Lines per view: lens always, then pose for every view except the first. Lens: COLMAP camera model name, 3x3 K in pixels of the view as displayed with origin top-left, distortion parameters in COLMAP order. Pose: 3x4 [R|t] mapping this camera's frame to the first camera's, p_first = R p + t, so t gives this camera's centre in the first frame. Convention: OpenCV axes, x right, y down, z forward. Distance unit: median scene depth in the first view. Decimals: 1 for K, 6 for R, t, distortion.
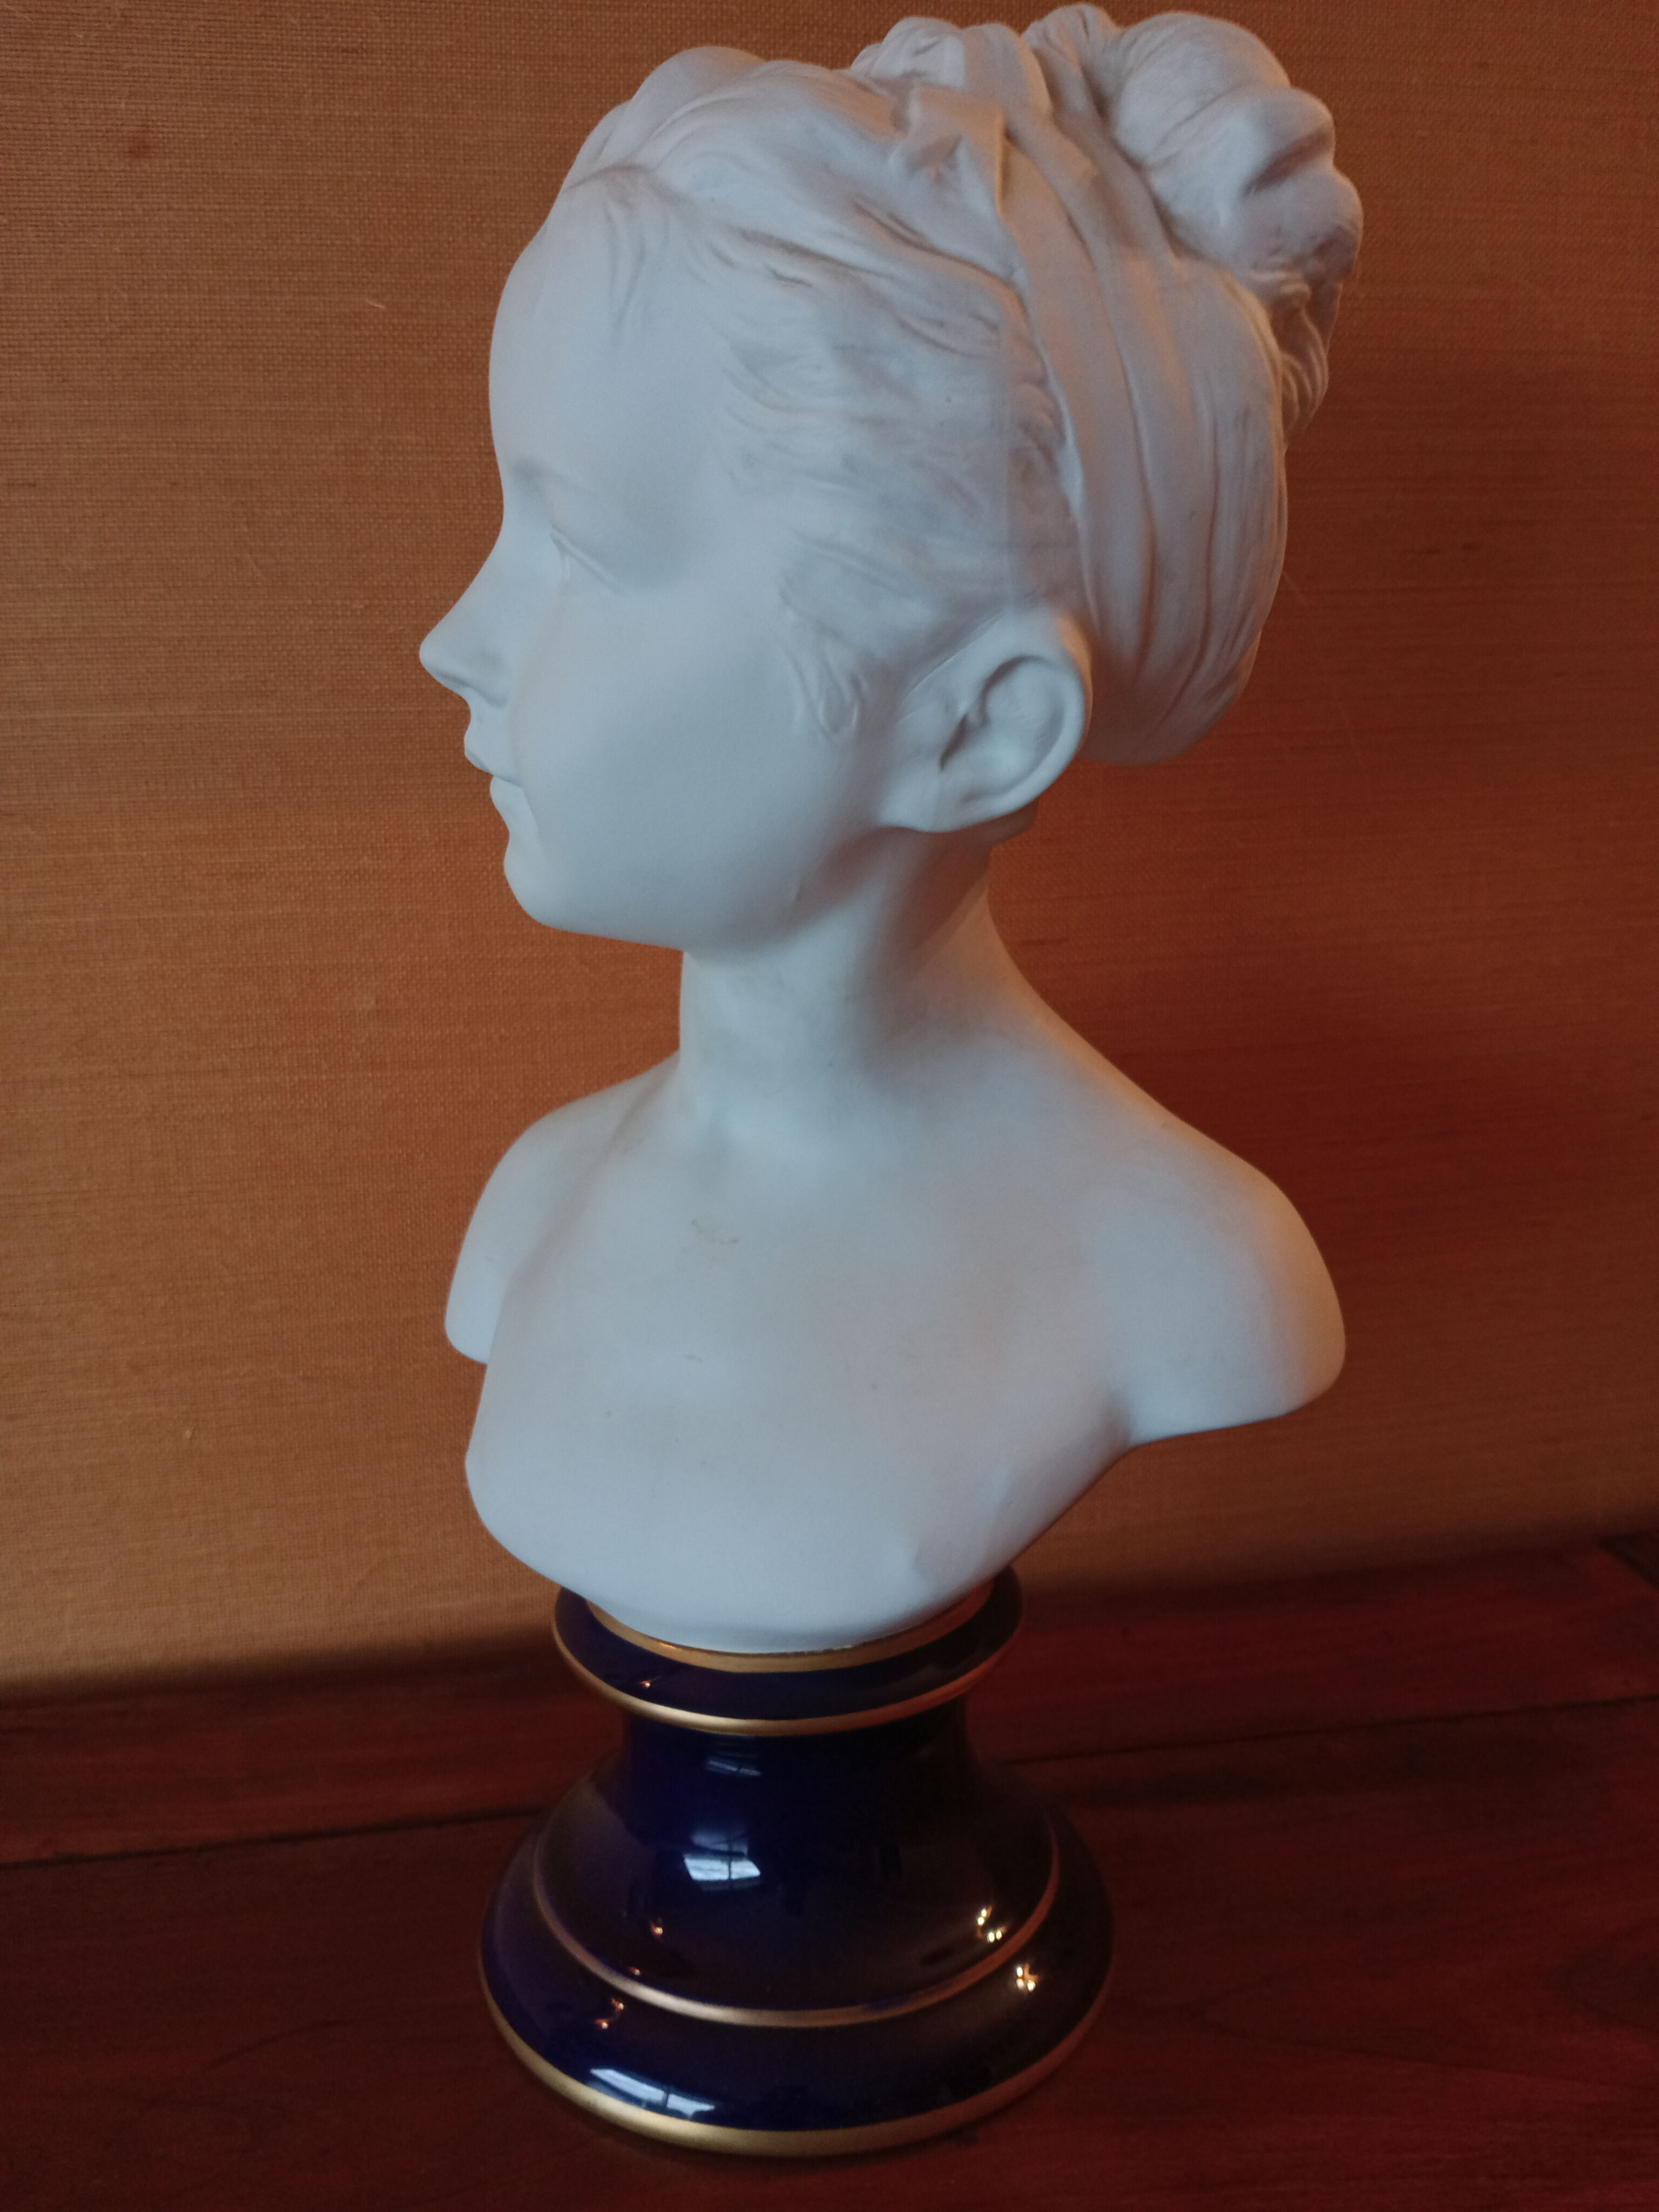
lens RADIAL K [[1792.1, 0, 848.7], [0, 1792.1, 1113.3], [0, 0, 1]] dist [0.043611, -0.099196]
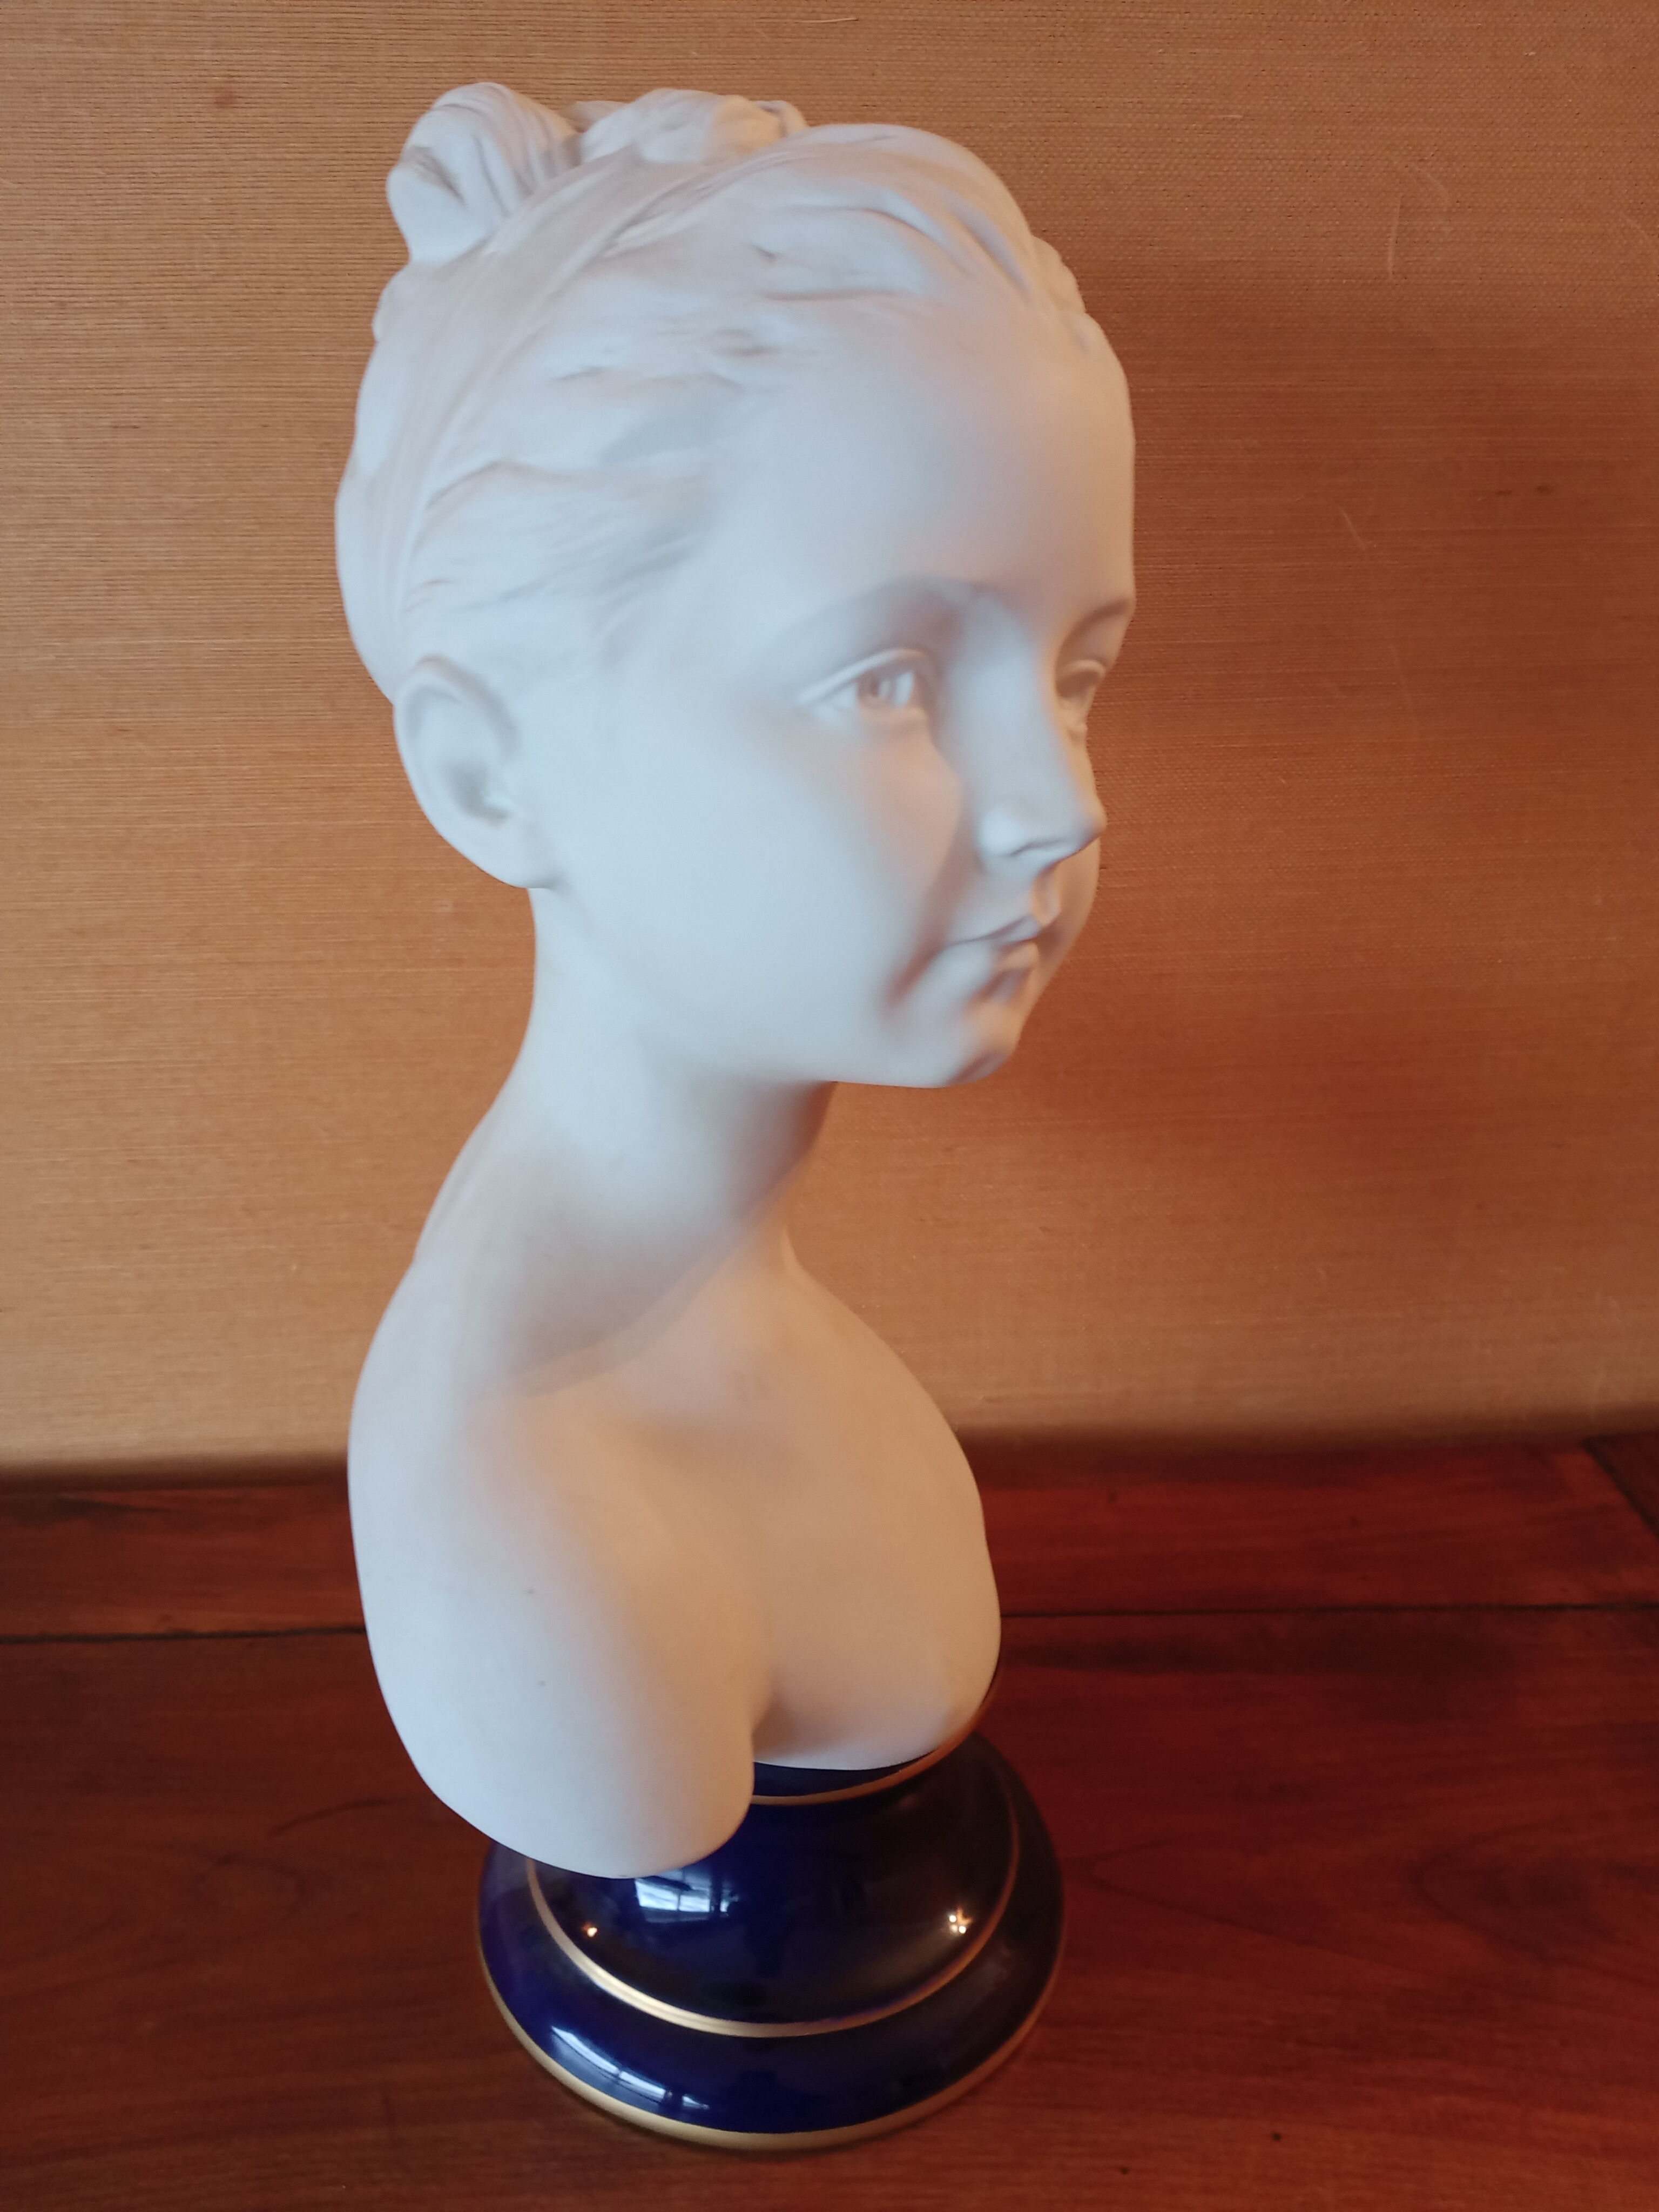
lens RADIAL K [[1792.1, 0, 885.1], [0, 1792.1, 1082.9], [0, 0, 1]] dist [0.043611, -0.099196]
pose [[0.993470, 0.066817, -0.092482, 0.110716], [-0.050456, 0.984301, 0.169130, -0.159882], [0.102331, -0.163359, 0.981245, -0.069028]]
